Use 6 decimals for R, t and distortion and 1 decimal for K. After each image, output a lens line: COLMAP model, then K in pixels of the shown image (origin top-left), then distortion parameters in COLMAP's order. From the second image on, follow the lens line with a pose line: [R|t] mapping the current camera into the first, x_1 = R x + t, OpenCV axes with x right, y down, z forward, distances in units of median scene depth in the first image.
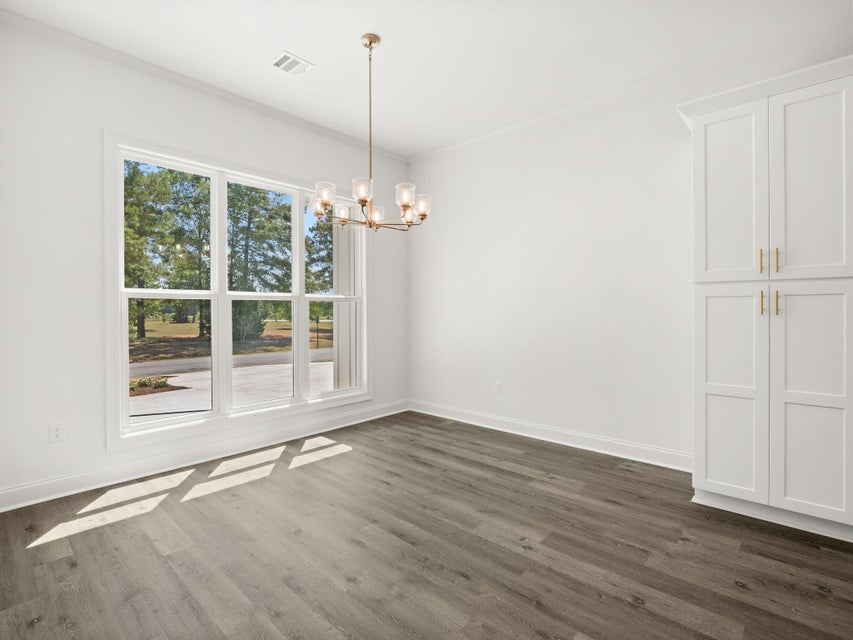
lens RADIAL K [[425.5, 0, 427.7], [0, 425.5, 309.4], [0, 0, 1]] dist [-0.009111, -0.001273]
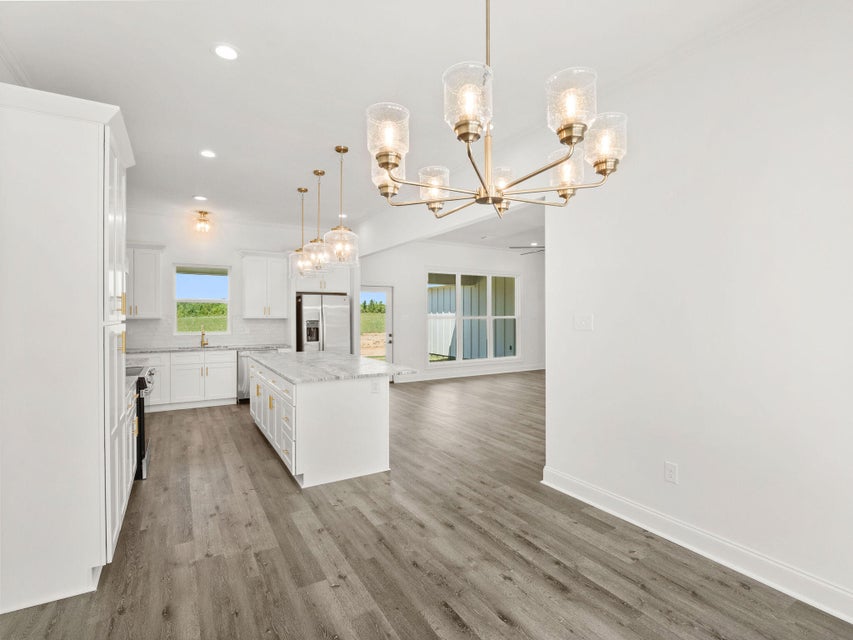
lens RADIAL K [[425.5, 0, 427.7], [0, 425.5, 309.4], [0, 0, 1]] dist [-0.009111, -0.001273]
pose [[-0.959593, 0.006561, 0.281314, -0.261410], [0.001986, 0.999861, -0.016544, -0.082997], [-0.281384, -0.015316, -0.959473, 1.909469]]
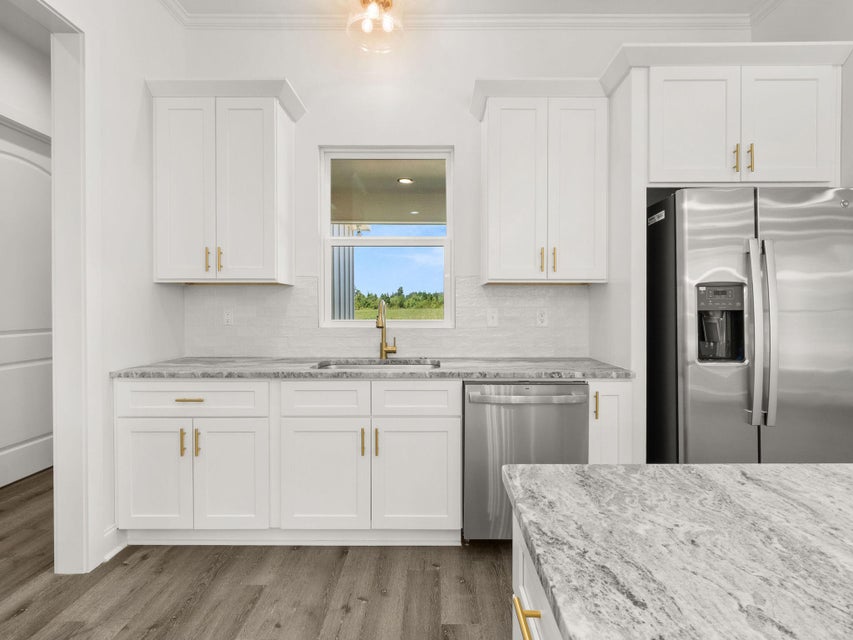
lens RADIAL K [[424.3, 0, 429.9], [0, 424.3, 317.6], [0, 0, 1]] dist [-0.009273, -0.001509]
pose [[-0.672300, -0.012443, 0.740175, 1.205529], [0.001239, 0.999838, 0.017934, -0.003077], [-0.740278, 0.012974, -0.672175, 0.118018]]
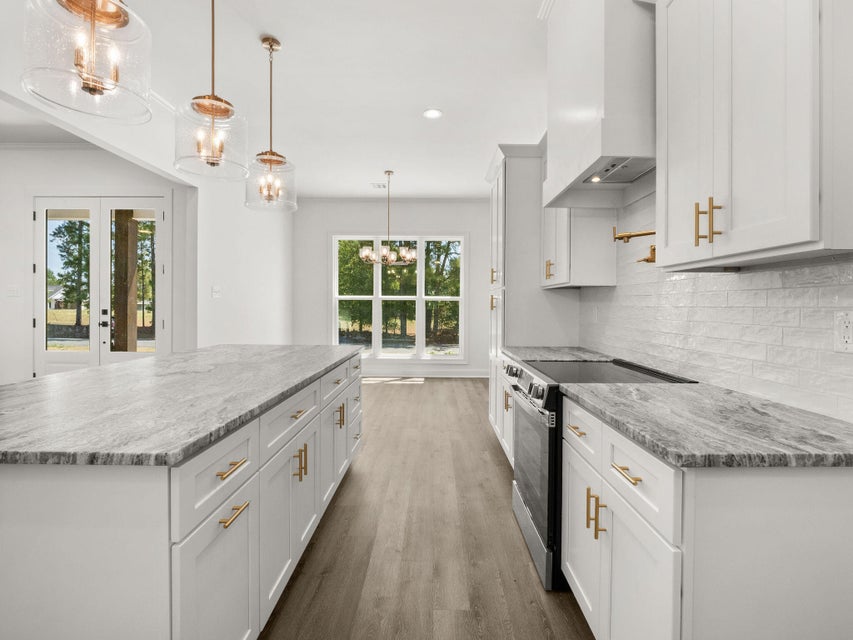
lens RADIAL K [[424.3, 0, 429.9], [0, 424.3, 317.6], [0, 0, 1]] dist [-0.009273, -0.001509]
pose [[0.677805, 0.028706, -0.734681, 1.903781], [-0.009630, 0.999498, 0.030169, -0.006225], [0.735179, -0.013374, 0.677742, -0.277630]]
